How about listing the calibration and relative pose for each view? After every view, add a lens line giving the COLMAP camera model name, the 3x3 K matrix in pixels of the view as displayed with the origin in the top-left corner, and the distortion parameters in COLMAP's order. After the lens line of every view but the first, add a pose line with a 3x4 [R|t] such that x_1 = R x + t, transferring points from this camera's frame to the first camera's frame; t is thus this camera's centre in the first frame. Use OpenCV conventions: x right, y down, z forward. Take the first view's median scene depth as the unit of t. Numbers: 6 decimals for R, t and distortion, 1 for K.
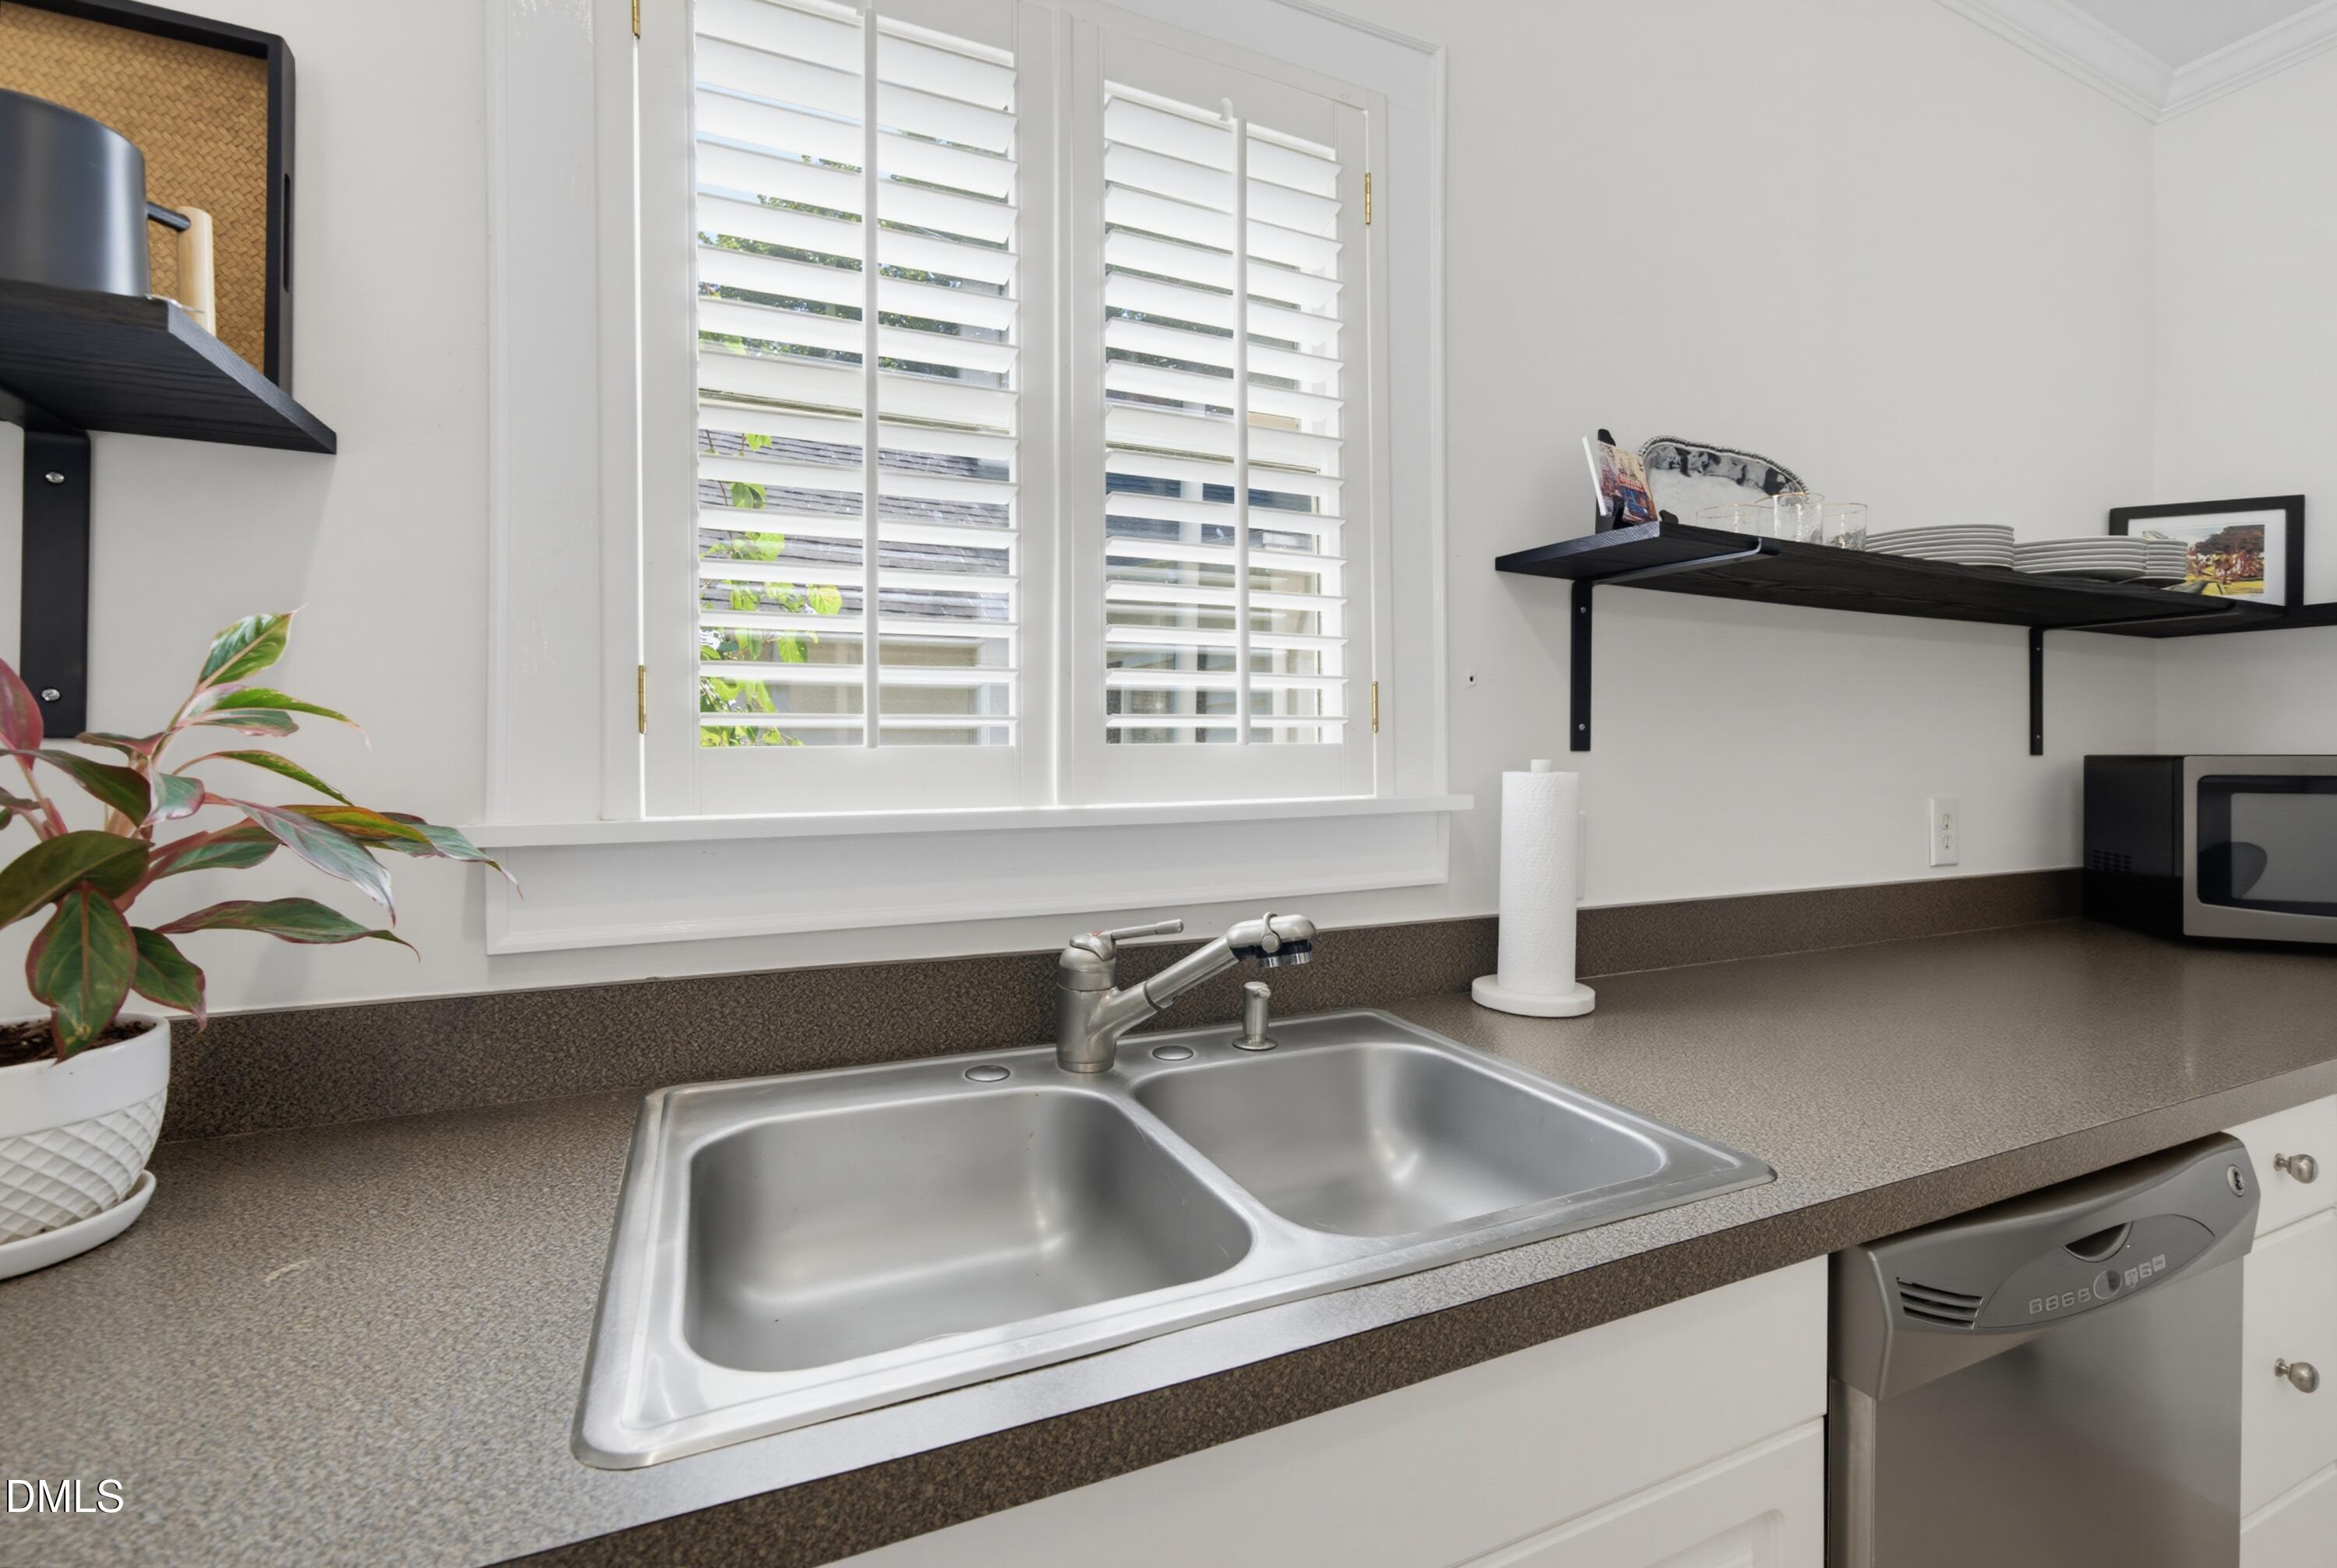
lens RADIAL K [[1019.5, 0, 1181.4], [0, 1019.5, 771.6], [0, 0, 1]] dist [-0.002195, 0.000416]
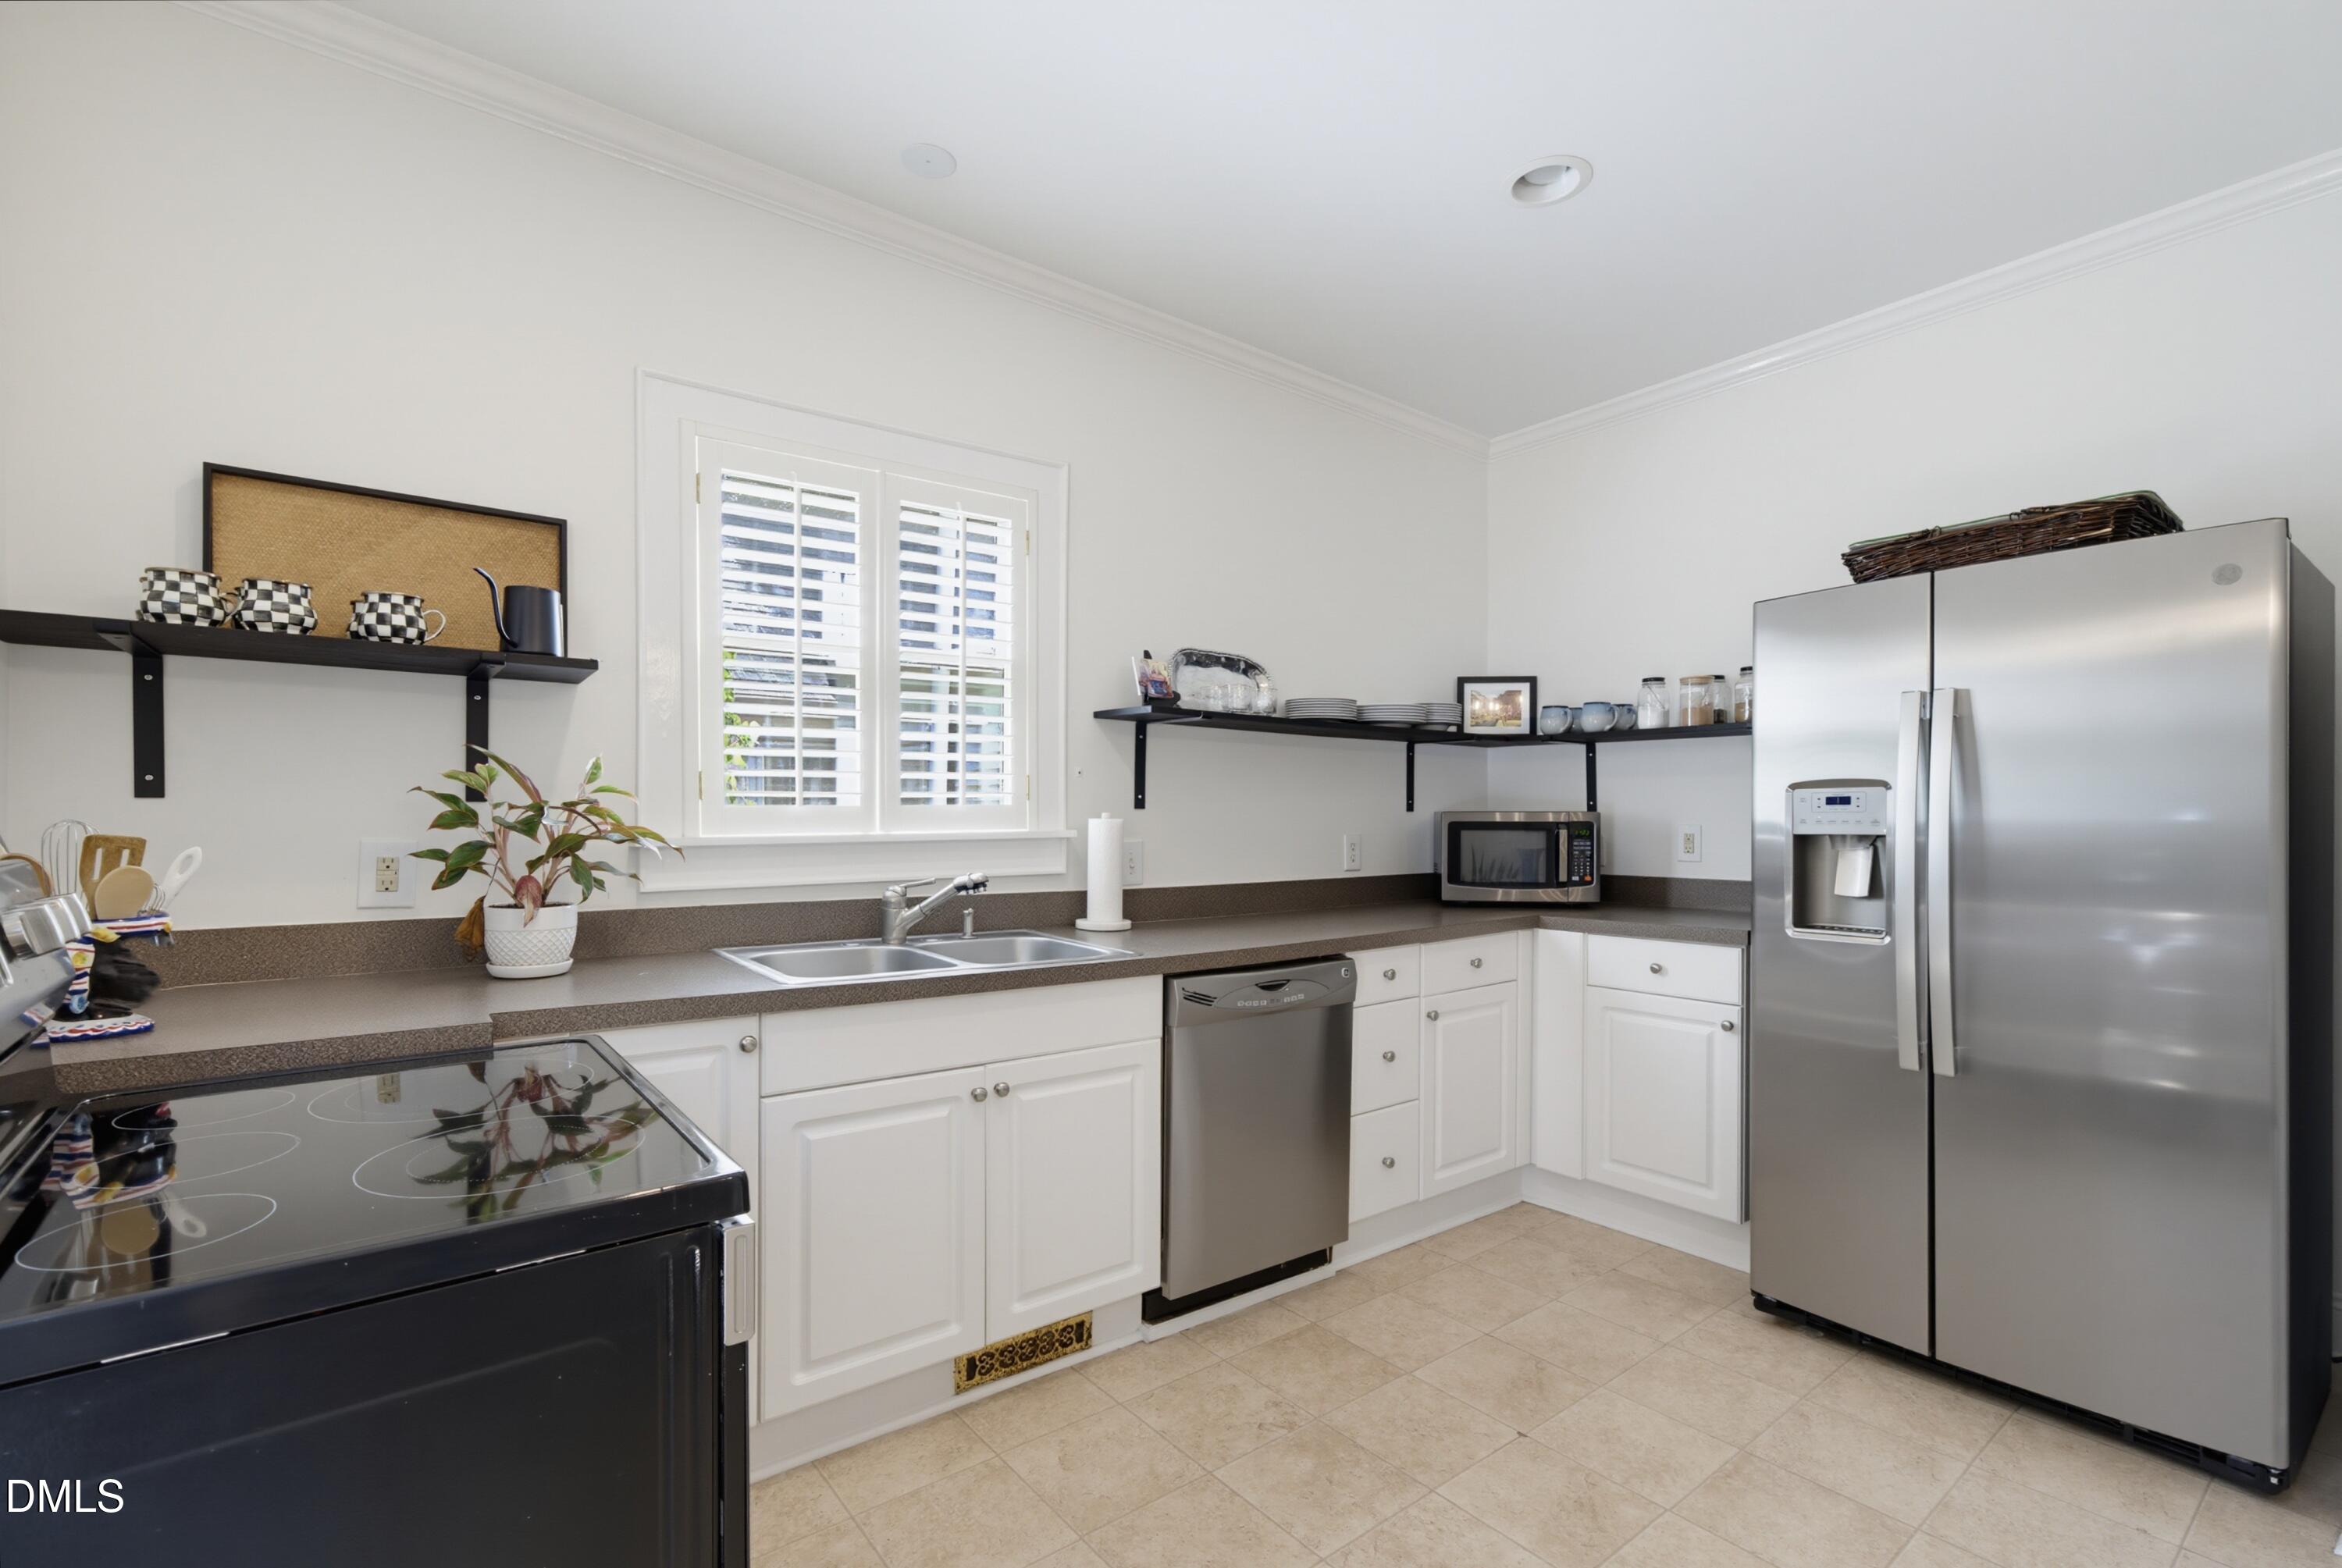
lens RADIAL K [[1123.8, 0, 1177.8], [0, 1123.8, 788.9], [0, 0, 1]] dist [-0.003785, -0.000308]
pose [[0.977209, 0.005647, 0.212202, -0.004247], [0.002478, 0.999274, -0.038007, 0.036057], [-0.212263, 0.037666, 0.976486, -1.710661]]
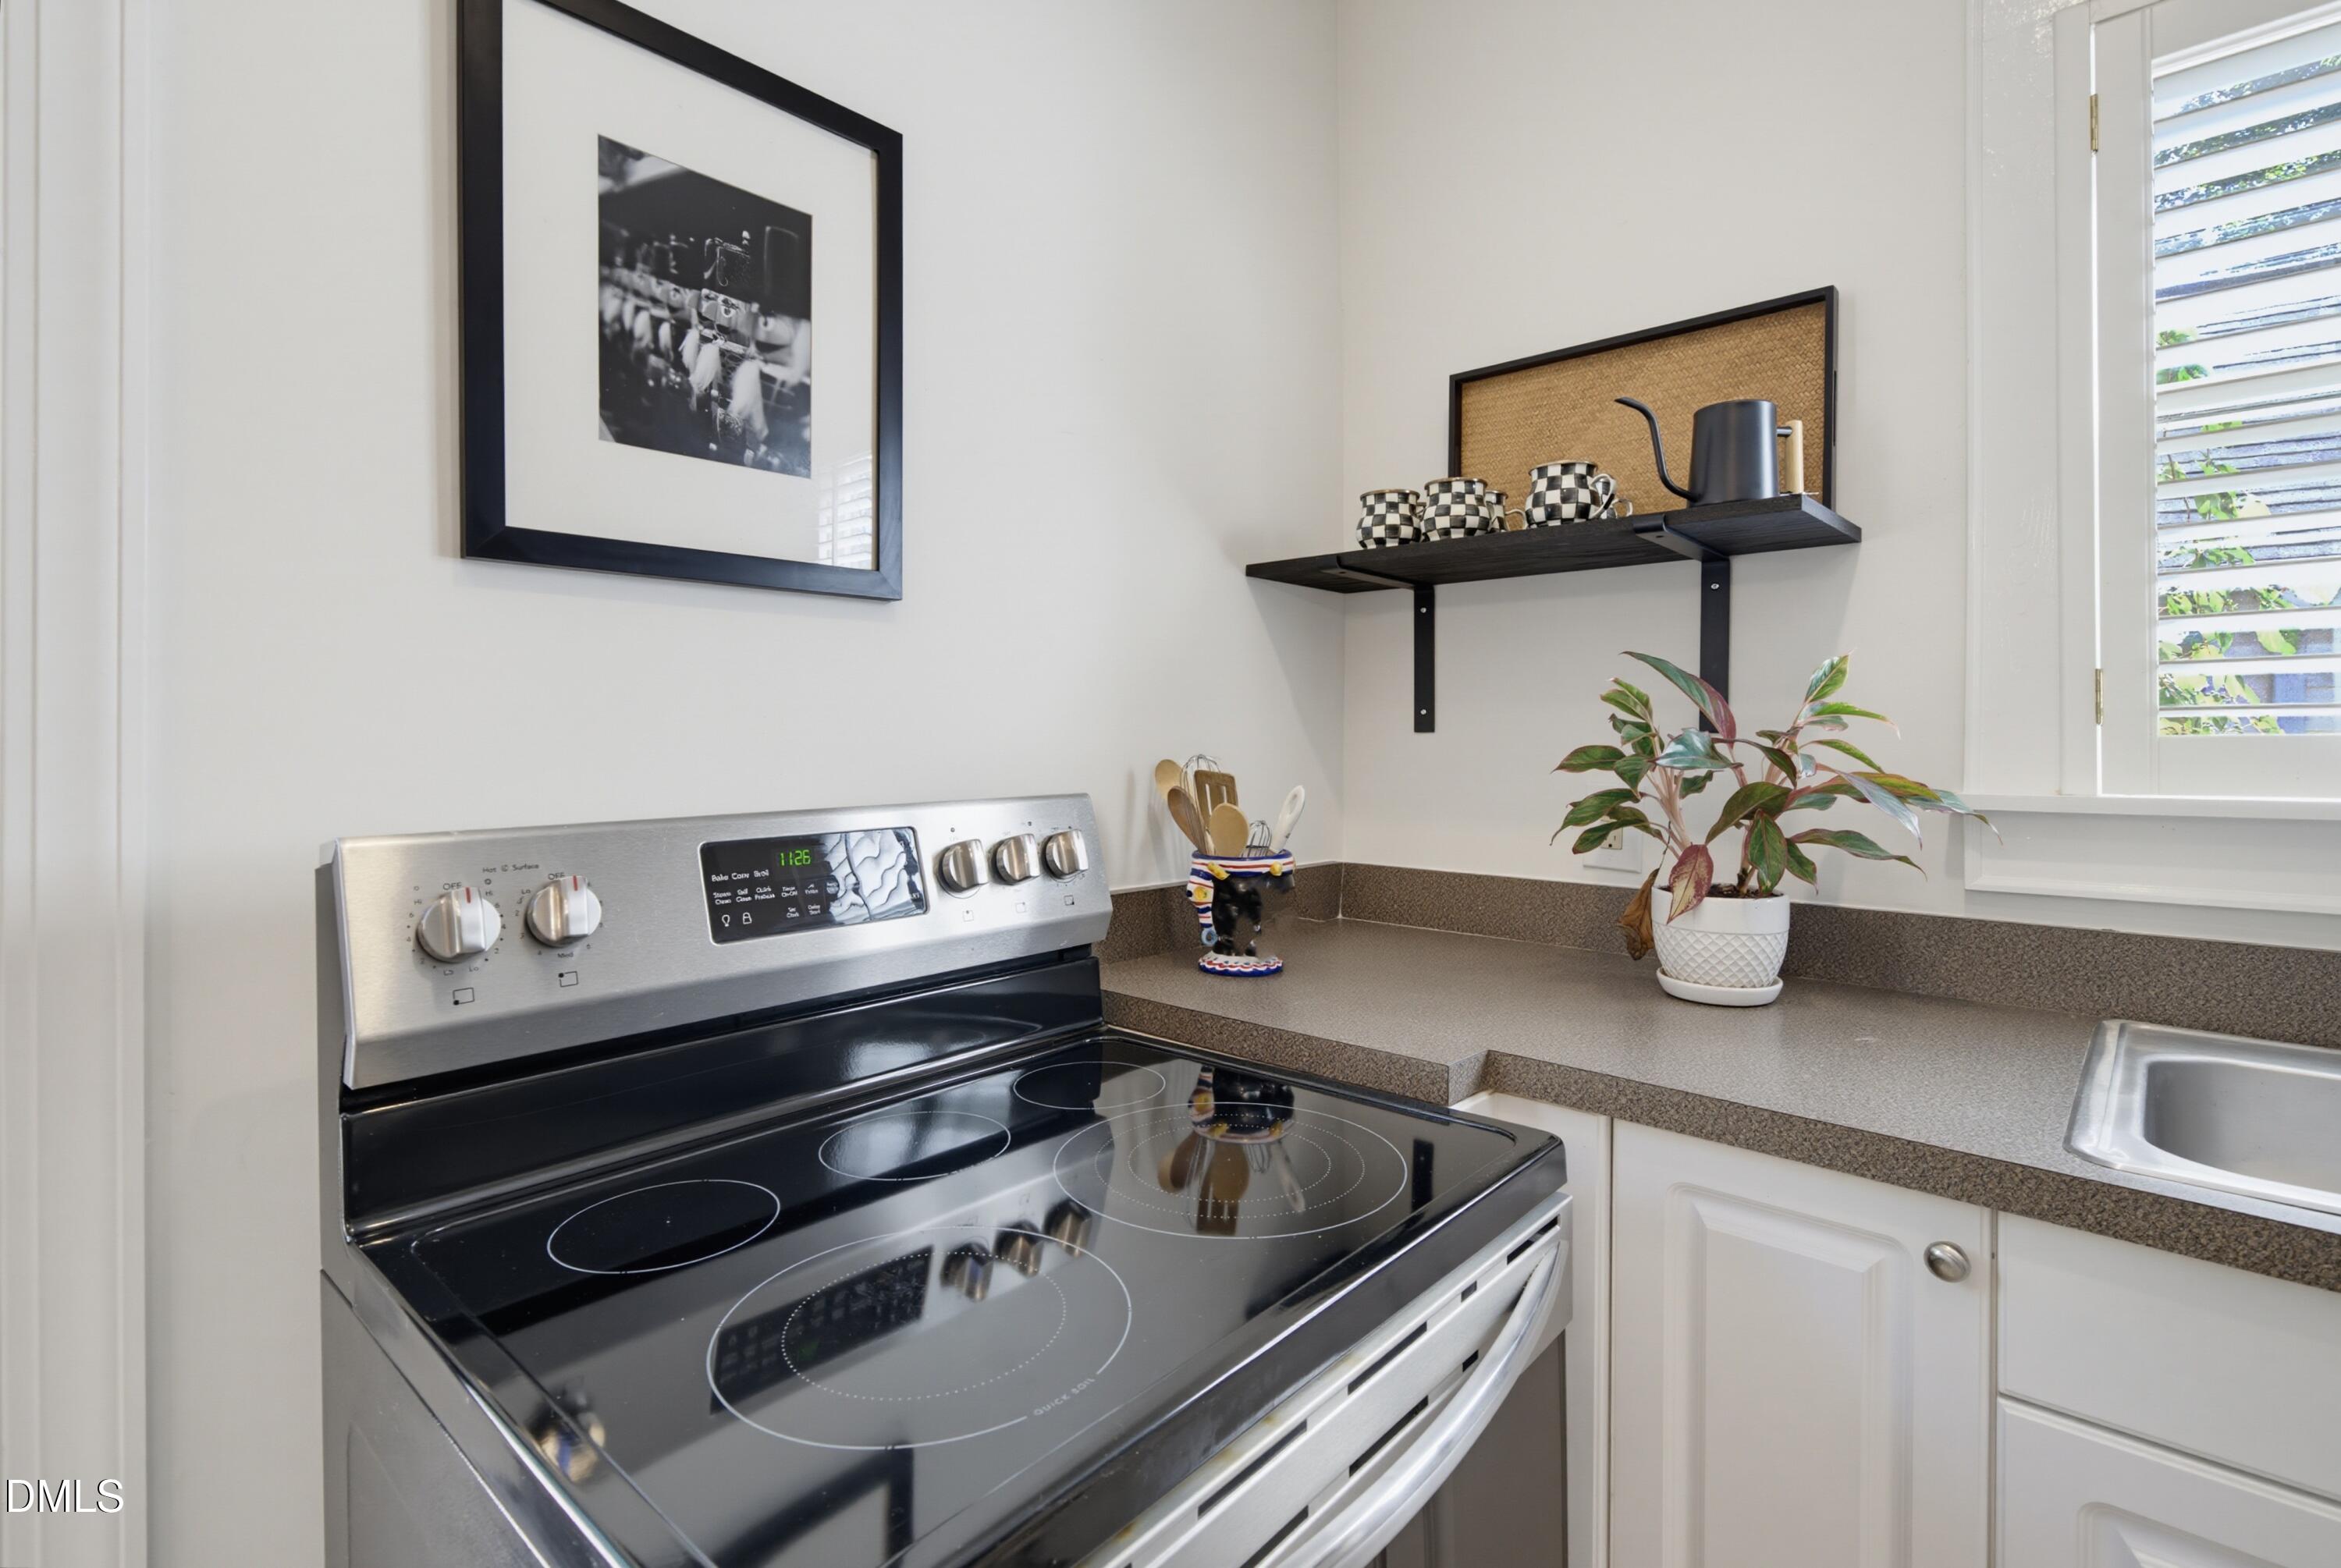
lens RADIAL K [[1120.7, 0, 1160.3], [0, 1120.7, 735.9], [0, 0, 1]] dist [0.012666, -0.000600]
pose [[0.394307, -0.005133, -0.918964, 0.263679], [-0.013447, 0.999845, -0.011355, 0.006544], [0.918880, 0.016834, 0.394177, -0.550521]]
